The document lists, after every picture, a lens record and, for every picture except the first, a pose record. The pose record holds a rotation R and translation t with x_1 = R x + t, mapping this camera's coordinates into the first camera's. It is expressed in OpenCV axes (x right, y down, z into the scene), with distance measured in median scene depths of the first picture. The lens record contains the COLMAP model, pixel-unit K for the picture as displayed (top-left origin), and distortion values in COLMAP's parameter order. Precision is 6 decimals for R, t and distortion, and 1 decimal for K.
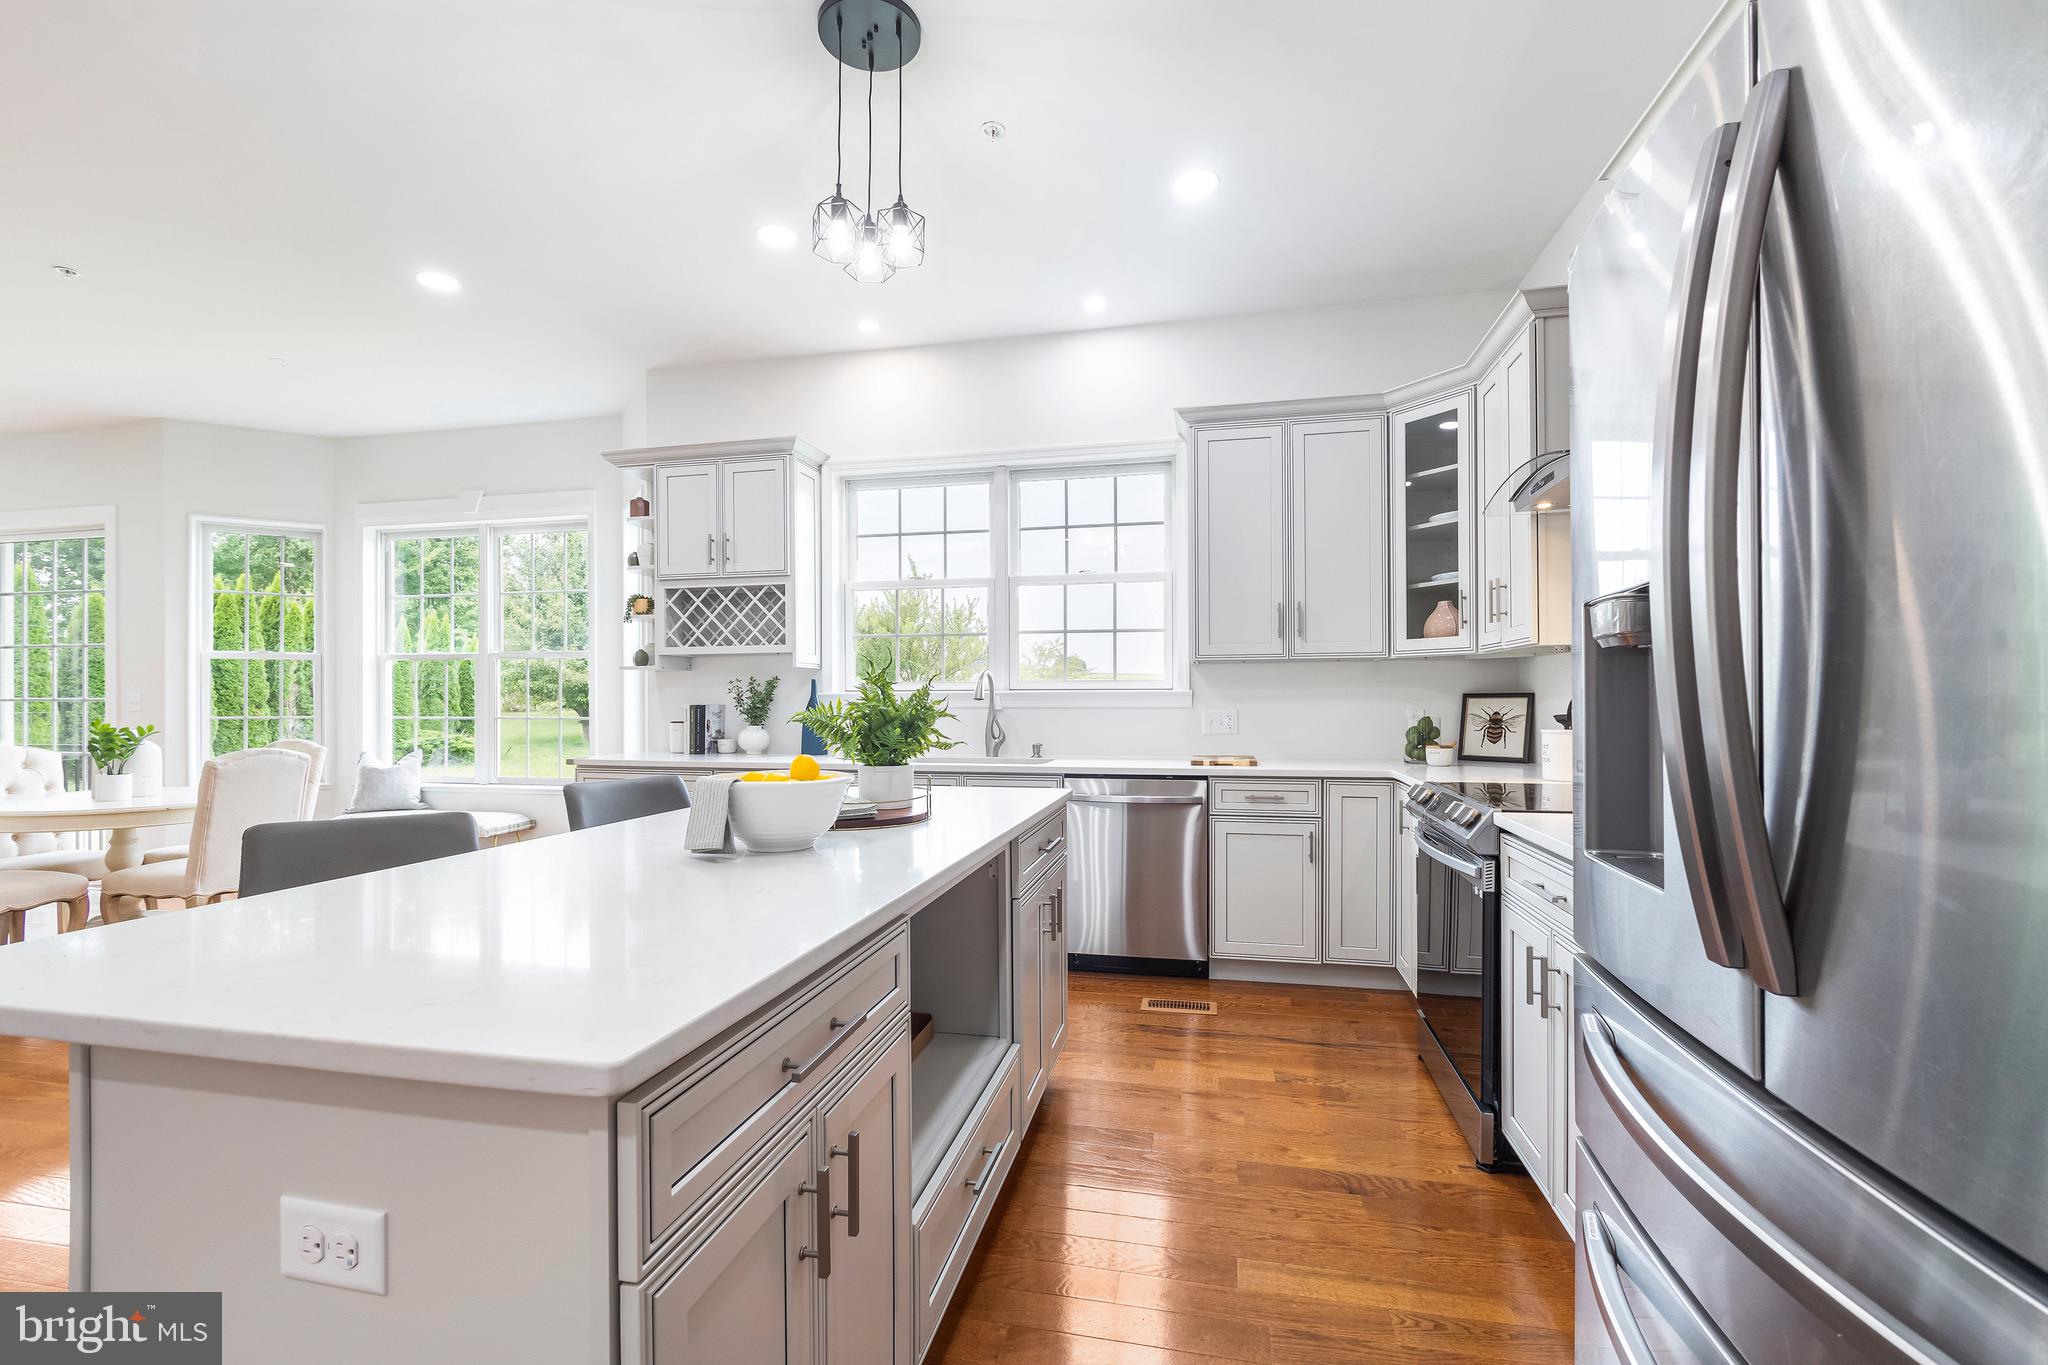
lens RADIAL K [[886.4, 0, 1023.0], [0, 886.4, 693.7], [0, 0, 1]] dist [-0.002629, 0.000062]
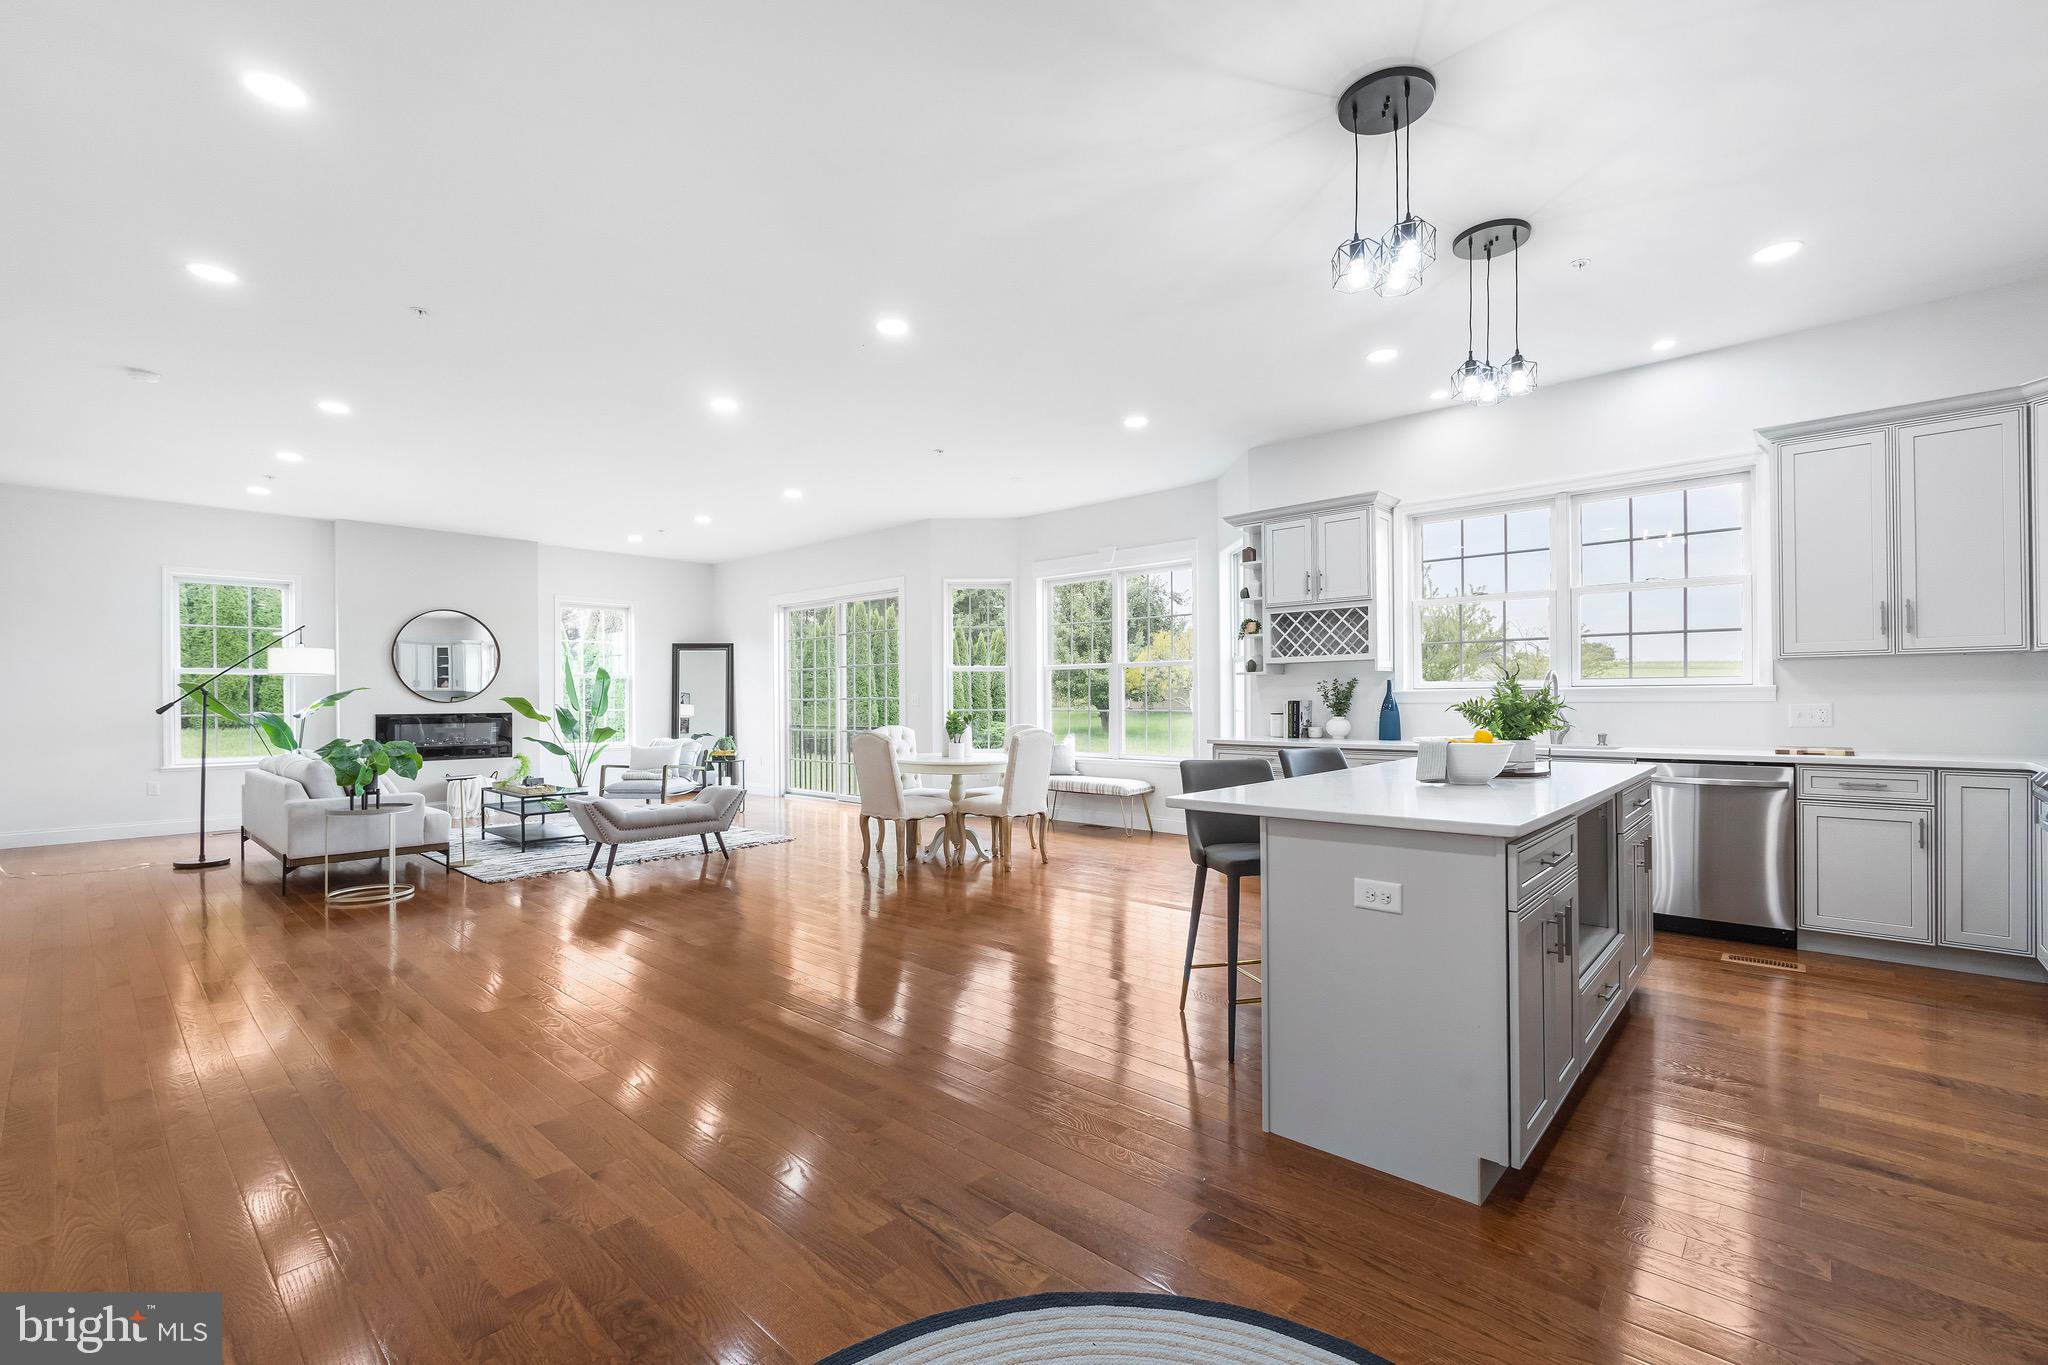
lens RADIAL K [[886.4, 0, 1025.7], [0, 886.4, 695.9], [0, 0, 1]] dist [-0.002629, 0.000062]
pose [[0.870285, -0.005832, -0.492513, -0.078017], [0.009365, 0.999945, 0.004708, -0.005055], [0.492459, -0.008709, 0.870292, -0.409202]]
